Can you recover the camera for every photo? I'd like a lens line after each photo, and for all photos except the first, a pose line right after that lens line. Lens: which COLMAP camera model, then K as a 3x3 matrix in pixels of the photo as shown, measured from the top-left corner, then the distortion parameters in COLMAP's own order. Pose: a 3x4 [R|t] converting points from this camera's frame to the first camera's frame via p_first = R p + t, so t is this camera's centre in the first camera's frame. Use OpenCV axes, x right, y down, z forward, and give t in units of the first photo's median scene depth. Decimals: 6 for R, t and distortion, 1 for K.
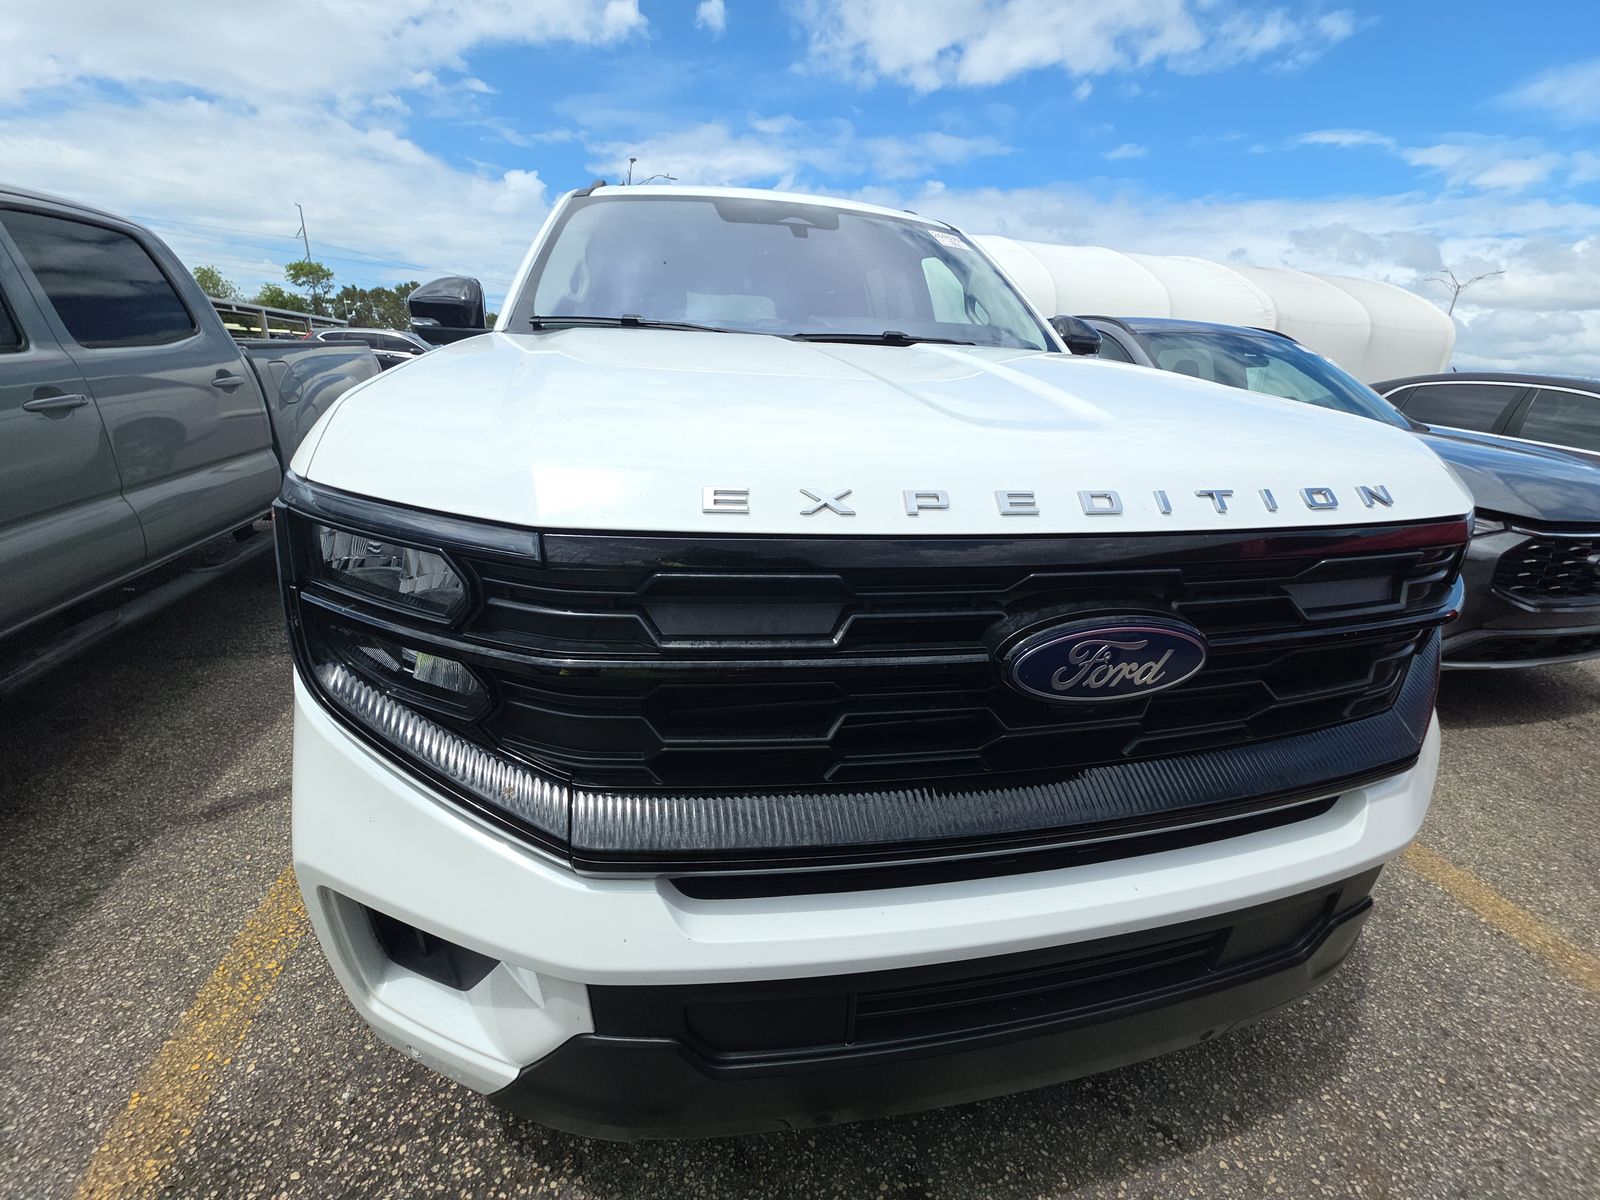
lens RADIAL K [[655.1, 0, 795.8], [0, 655.1, 598.8], [0, 0, 1]] dist [0.001076, -0.005152]
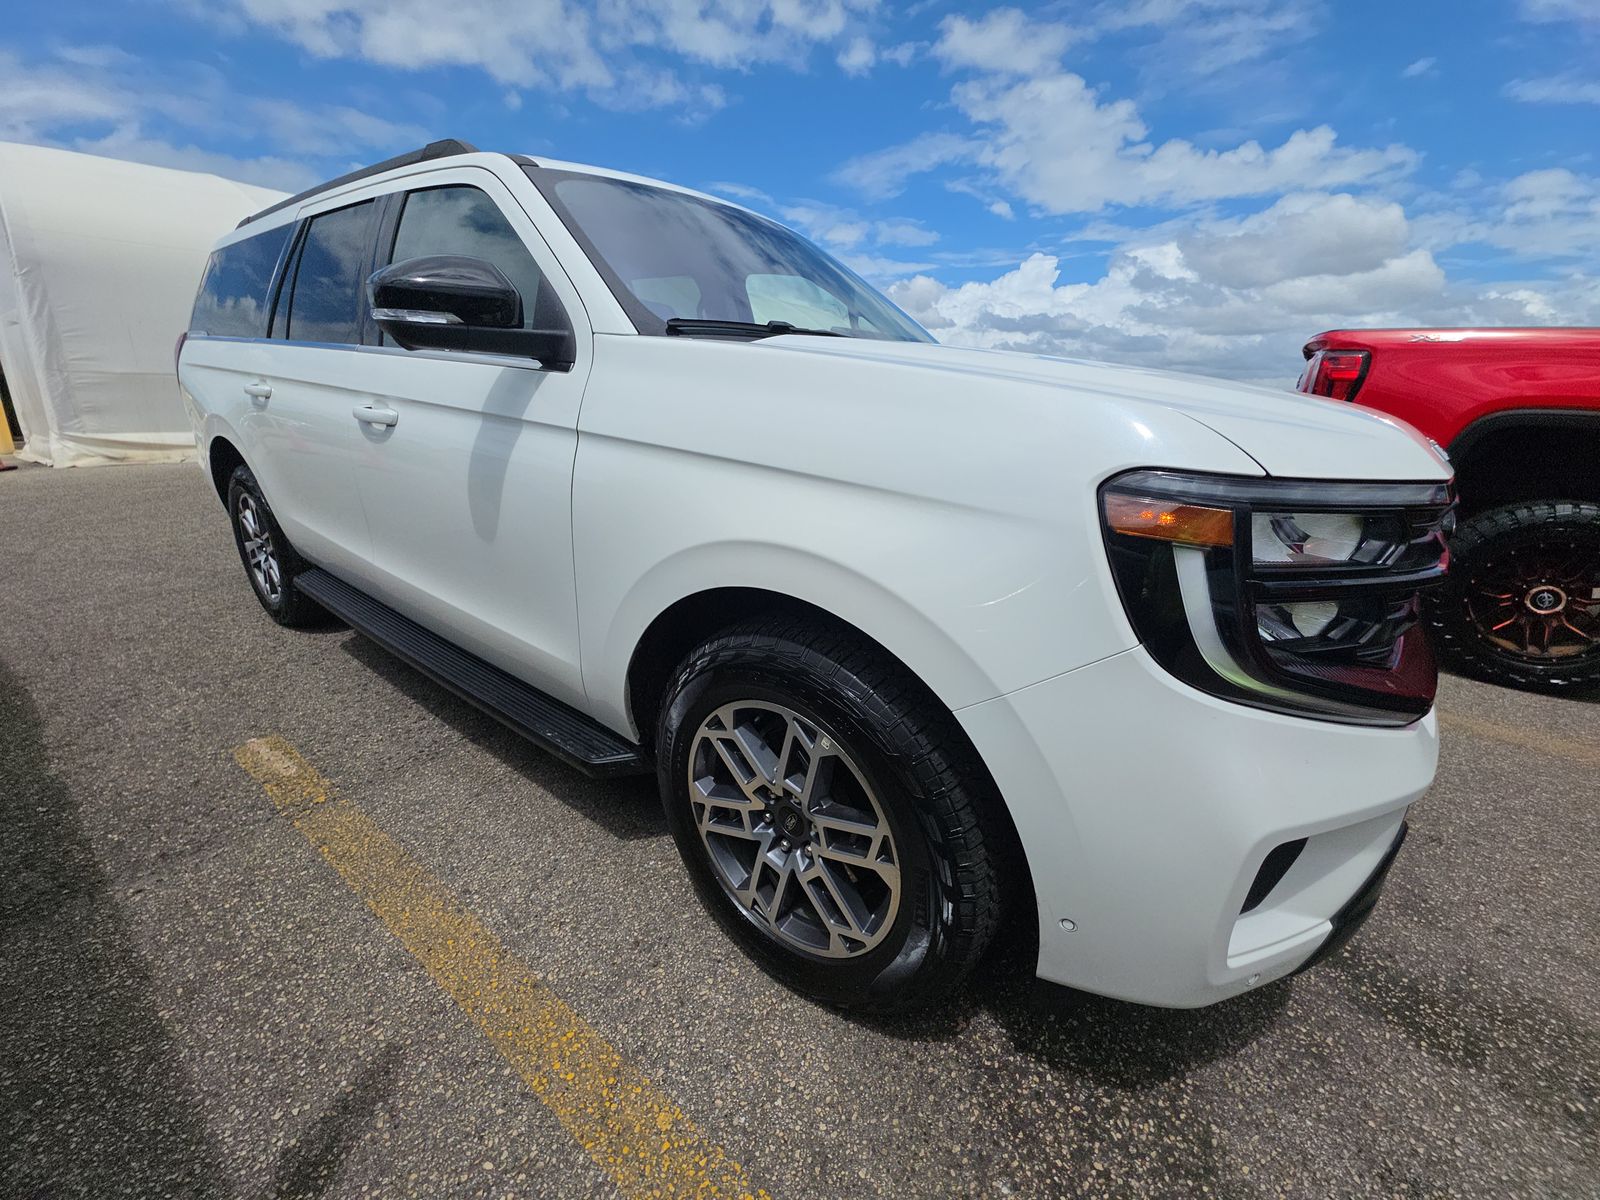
lens RADIAL K [[655.1, 0, 798.1], [0, 655.1, 602.2], [0, 0, 1]] dist [0.001076, -0.005152]
pose [[0.752303, -0.222122, 0.620244, -1.368960], [0.225867, 0.971351, 0.073903, -0.165281], [-0.618890, 0.084495, 0.780920, 0.434409]]
